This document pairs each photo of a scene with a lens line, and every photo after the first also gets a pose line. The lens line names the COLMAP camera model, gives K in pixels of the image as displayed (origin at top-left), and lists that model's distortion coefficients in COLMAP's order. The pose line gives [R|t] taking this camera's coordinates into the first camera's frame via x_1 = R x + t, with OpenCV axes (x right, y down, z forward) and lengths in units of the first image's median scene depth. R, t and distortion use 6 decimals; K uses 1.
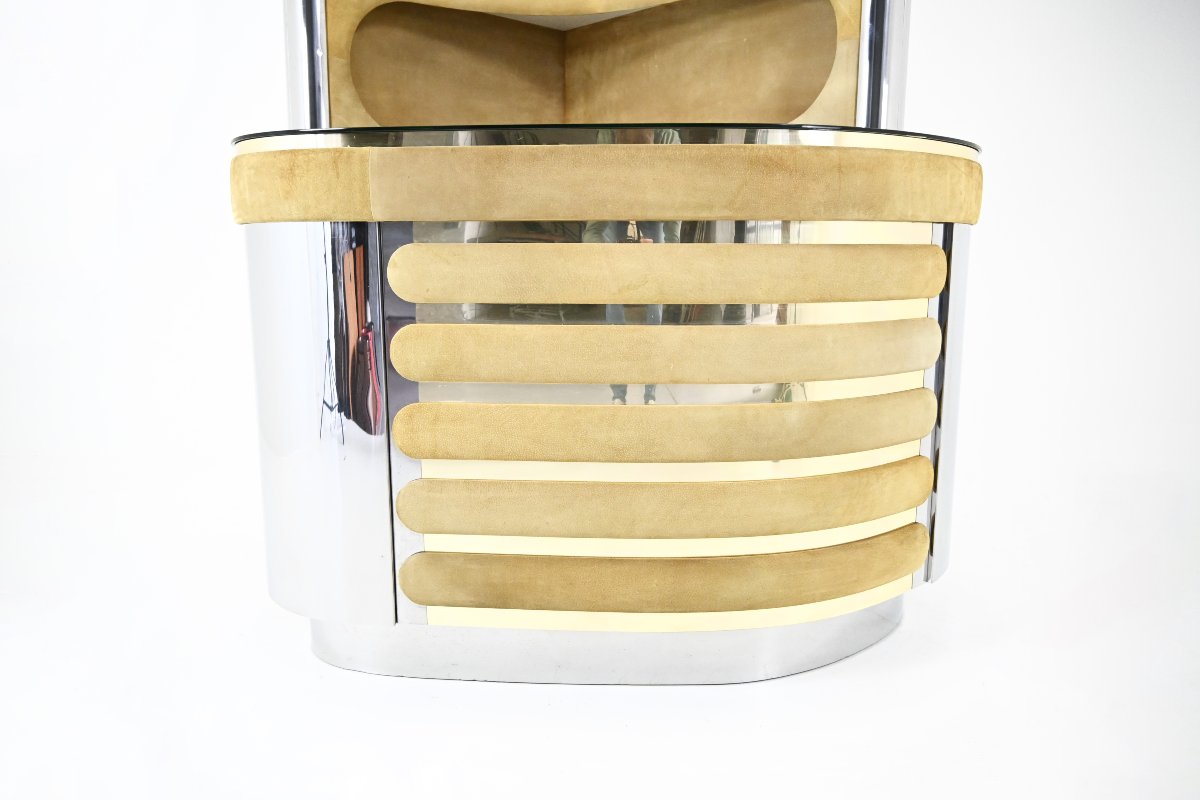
lens RADIAL K [[1068.9, 0, 583.9], [0, 1068.9, 445.4], [0, 0, 1]] dist [0.010190, 0.001328]
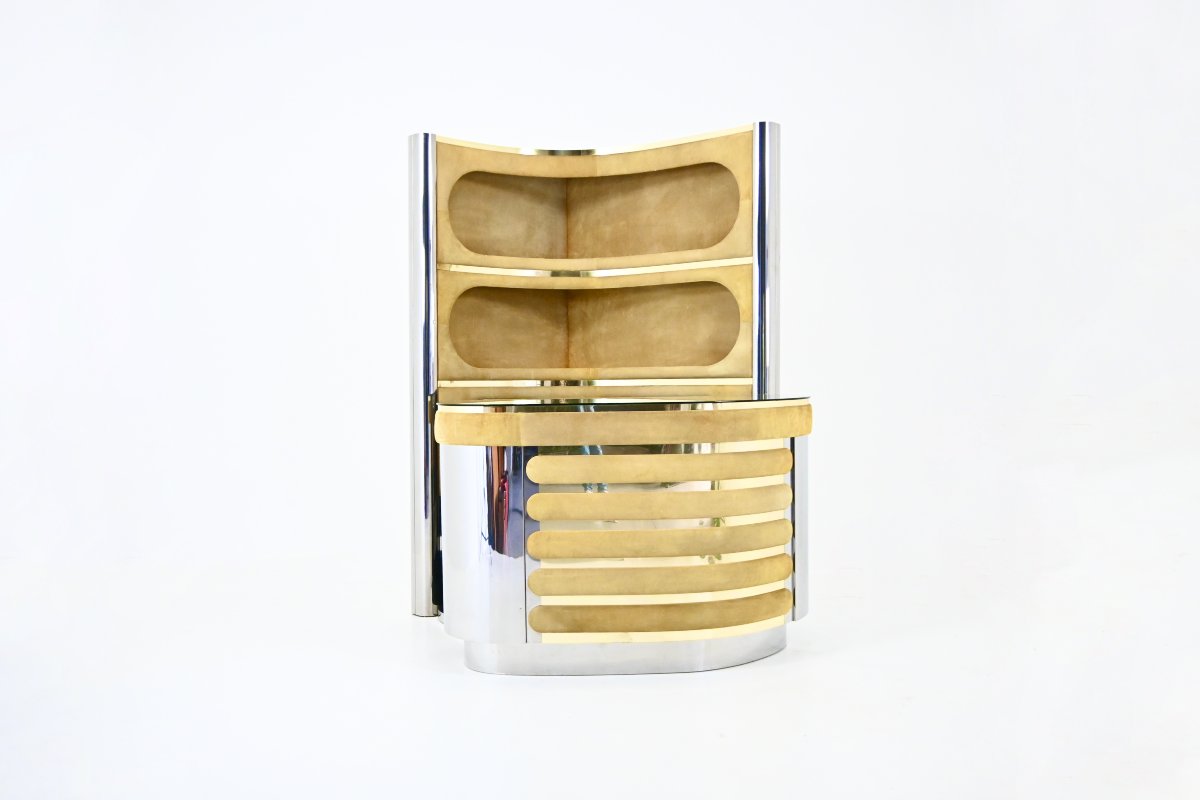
lens RADIAL K [[1400.7, 0, 609.6], [0, 1400.7, 395.0], [0, 0, 1]] dist [0.077760, 0.000000]
pose [[0.995833, -0.012102, 0.090385, -0.258148], [0.025103, 0.989241, -0.144125, 0.092970], [-0.087668, 0.145794, 0.985423, -1.700291]]
